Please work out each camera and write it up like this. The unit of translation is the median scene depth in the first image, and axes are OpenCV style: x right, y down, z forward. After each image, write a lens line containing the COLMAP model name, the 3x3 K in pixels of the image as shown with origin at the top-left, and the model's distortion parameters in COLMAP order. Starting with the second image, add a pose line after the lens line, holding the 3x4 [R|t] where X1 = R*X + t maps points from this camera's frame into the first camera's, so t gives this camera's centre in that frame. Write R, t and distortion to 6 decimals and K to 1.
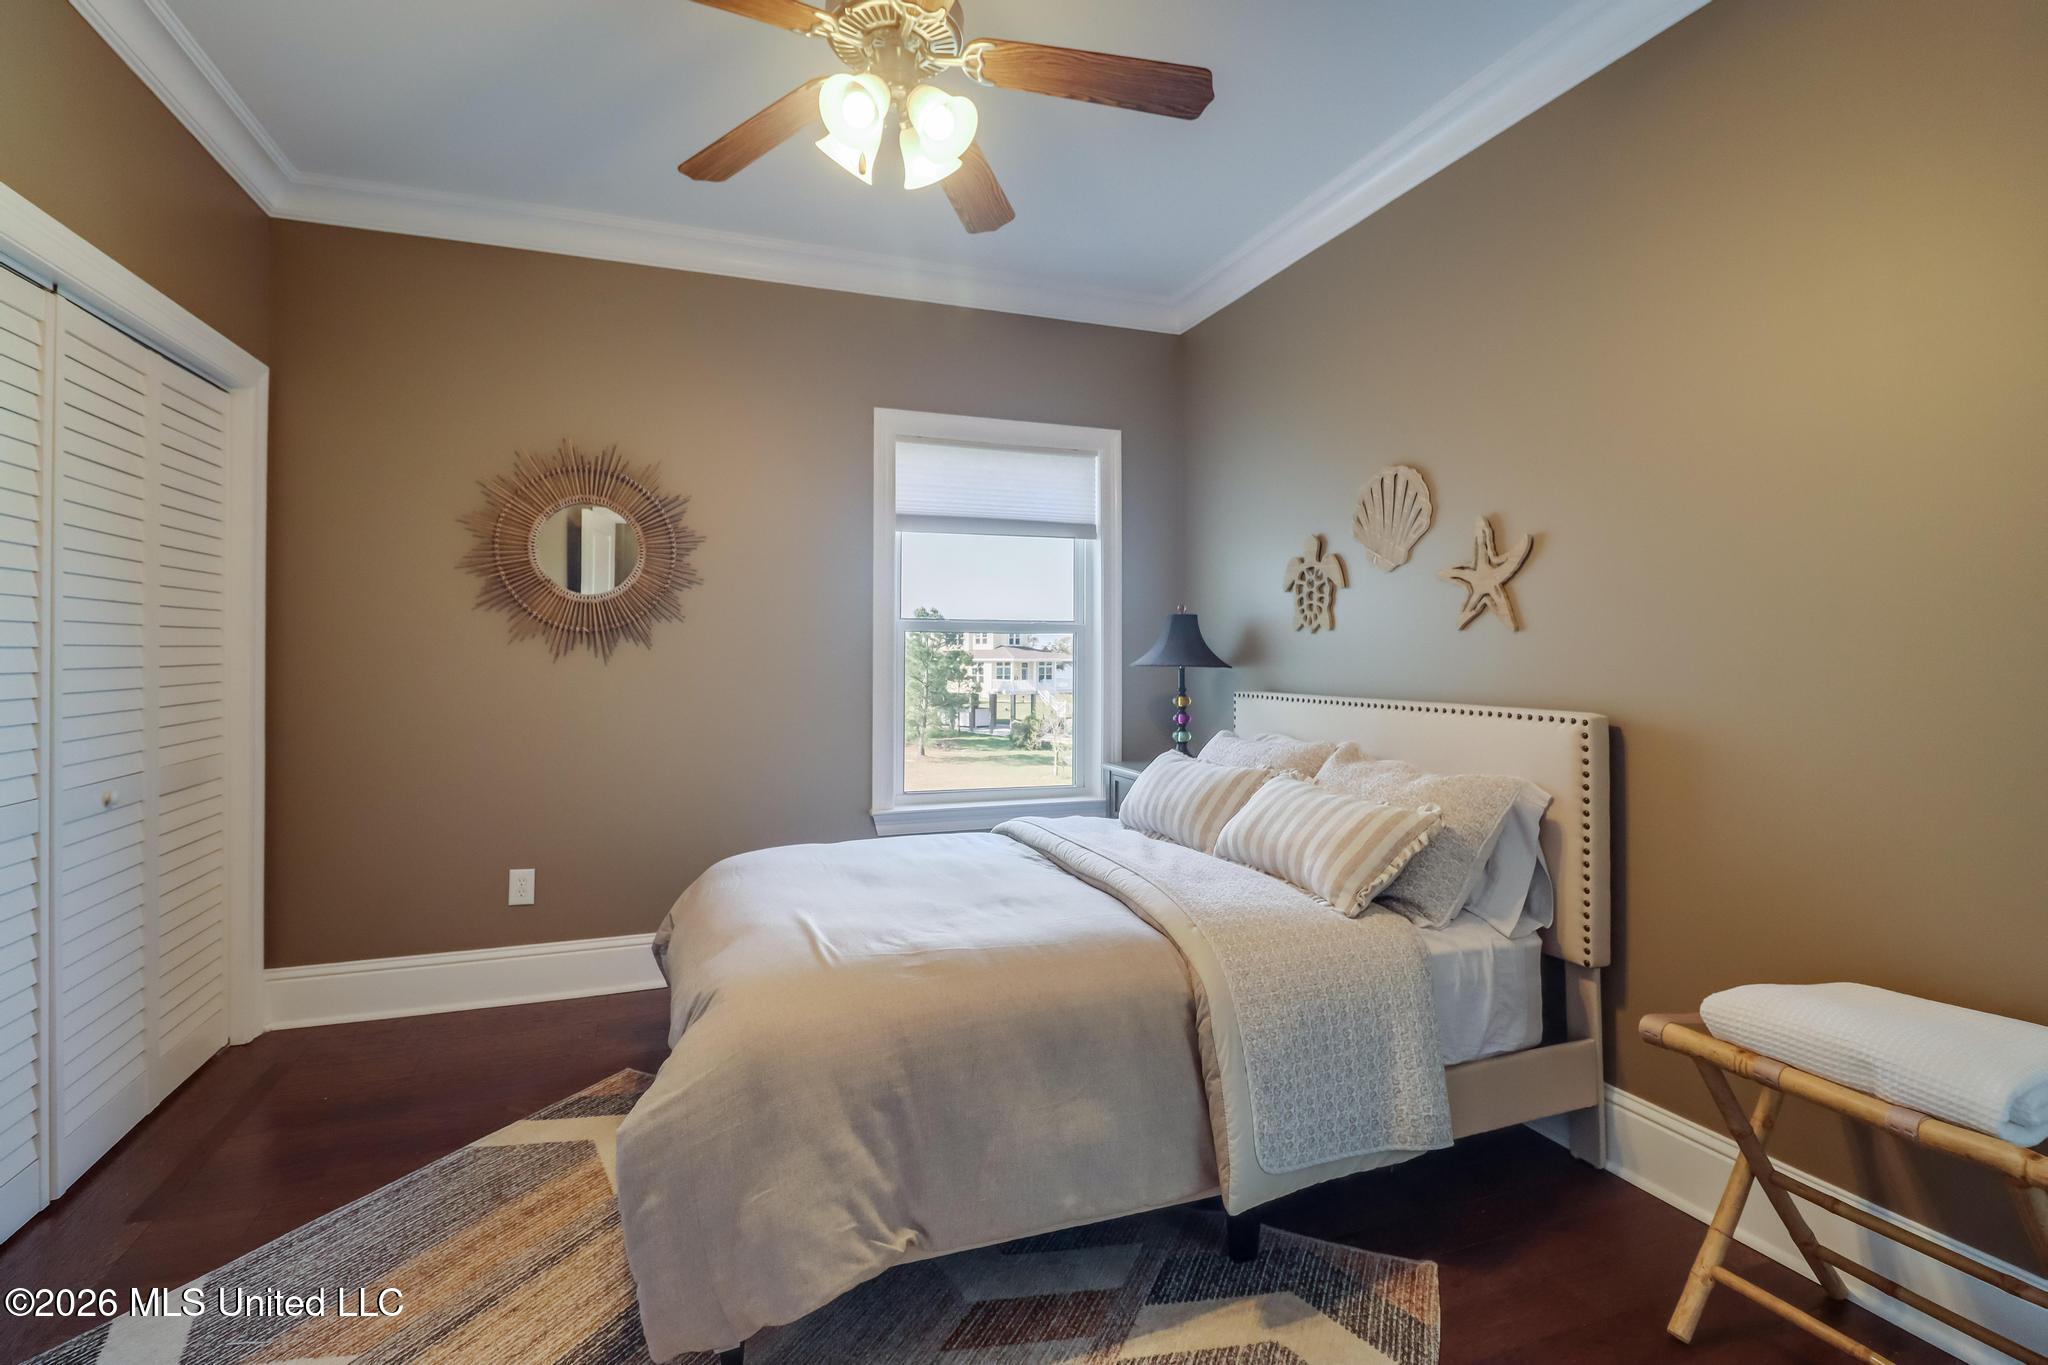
lens RADIAL K [[977.1, 0, 1017.8], [0, 977.1, 647.5], [0, 0, 1]] dist [-0.000417, -0.011750]
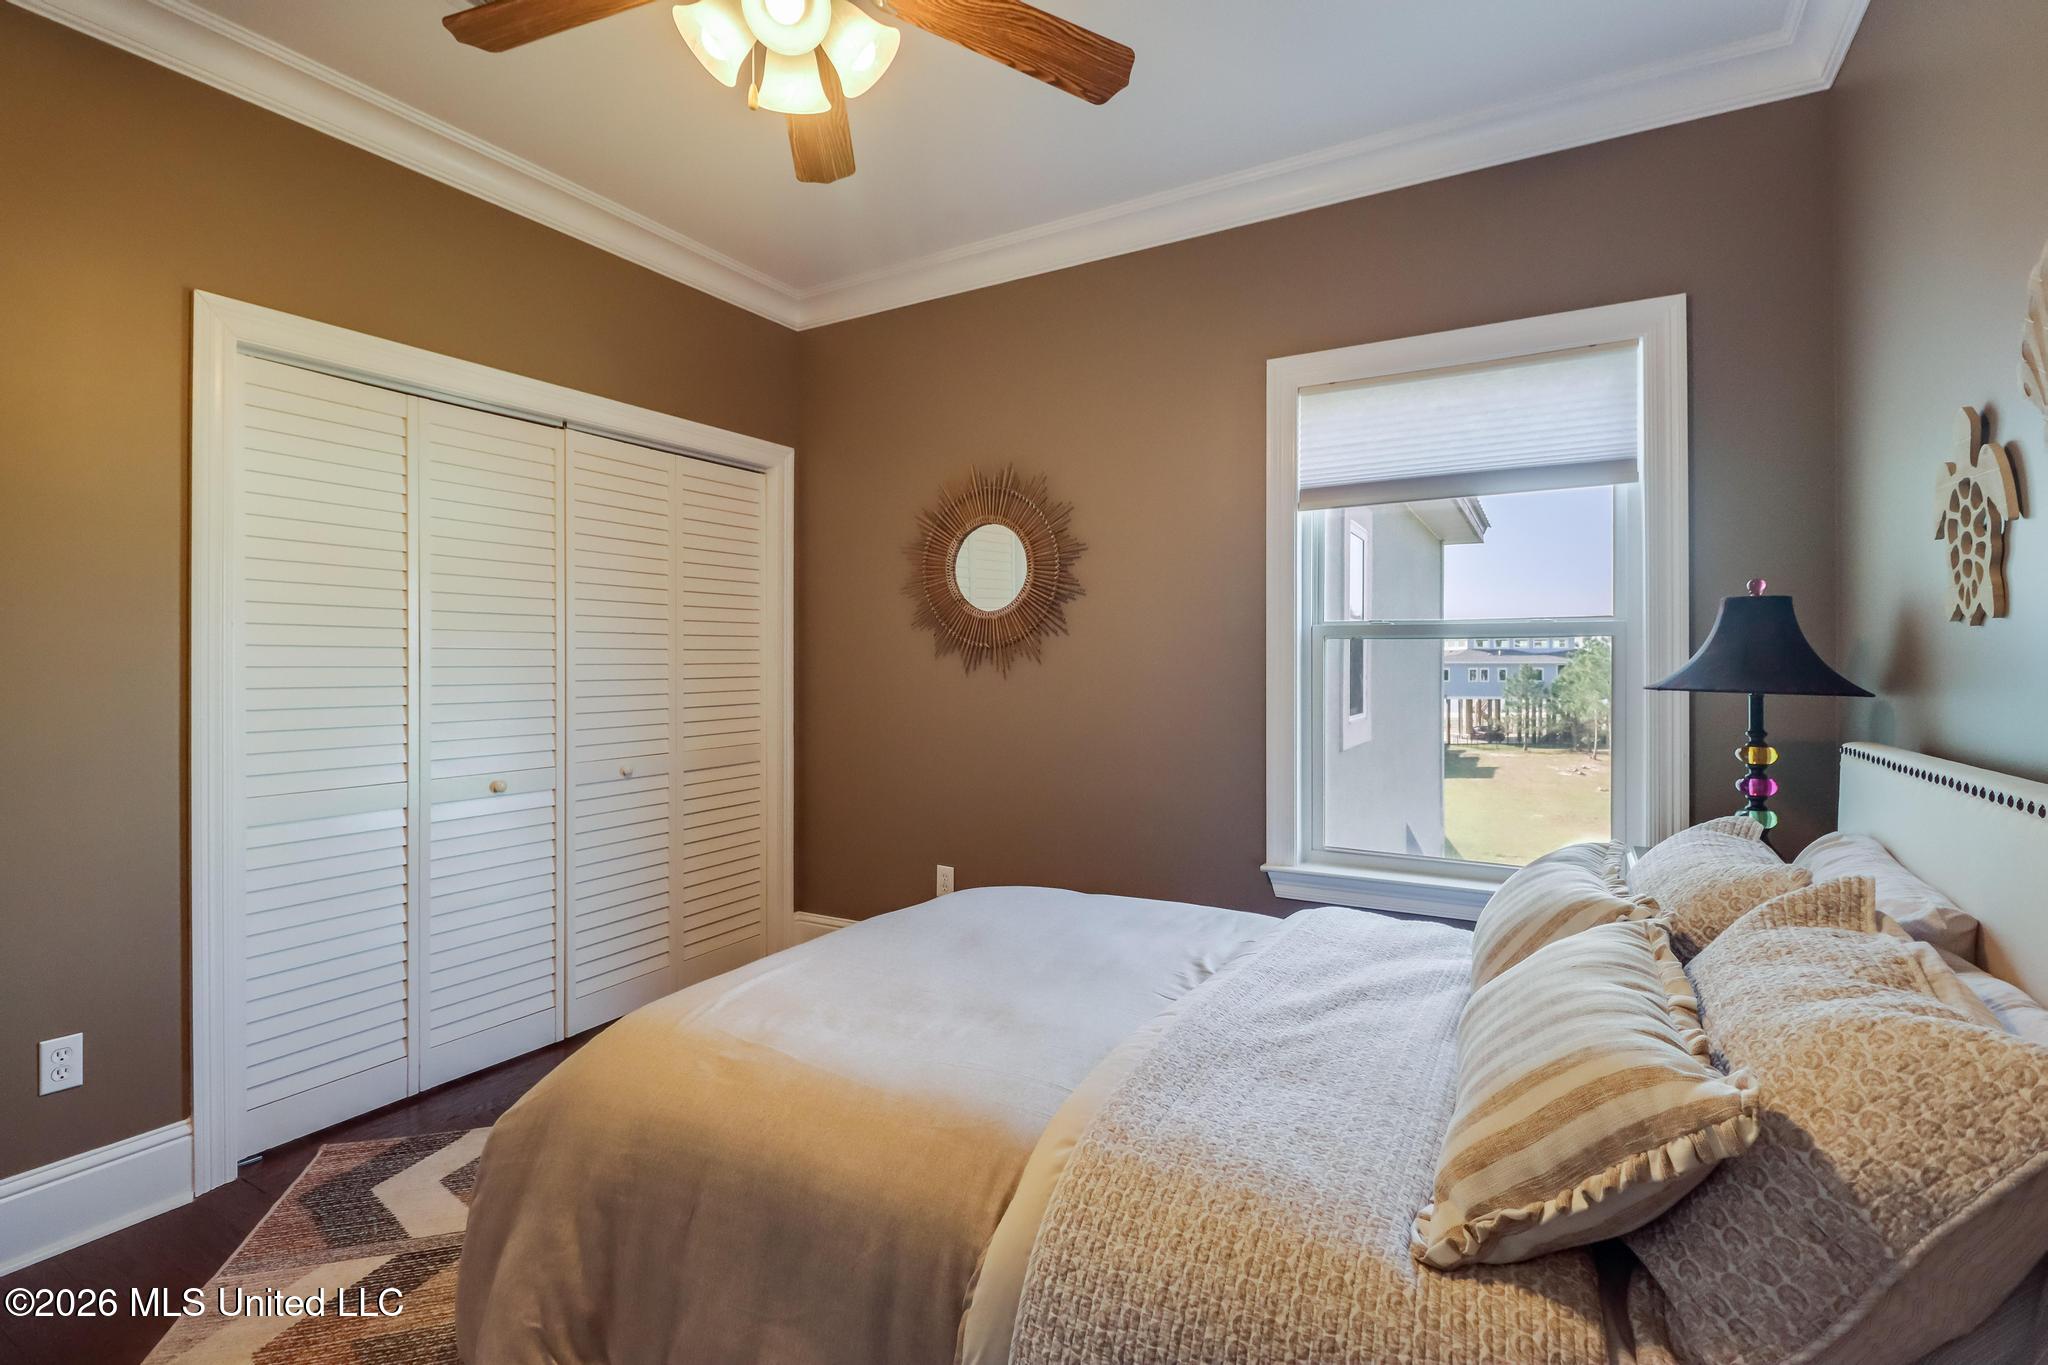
lens RADIAL K [[960.1, 0, 983.0], [0, 960.1, 658.3], [0, 0, 1]] dist [0.019086, -0.029622]
pose [[0.626731, -0.008497, -0.779189, 0.354194], [0.008230, 0.999957, -0.004285, -0.000586], [0.779192, -0.003727, 0.626774, 0.360387]]
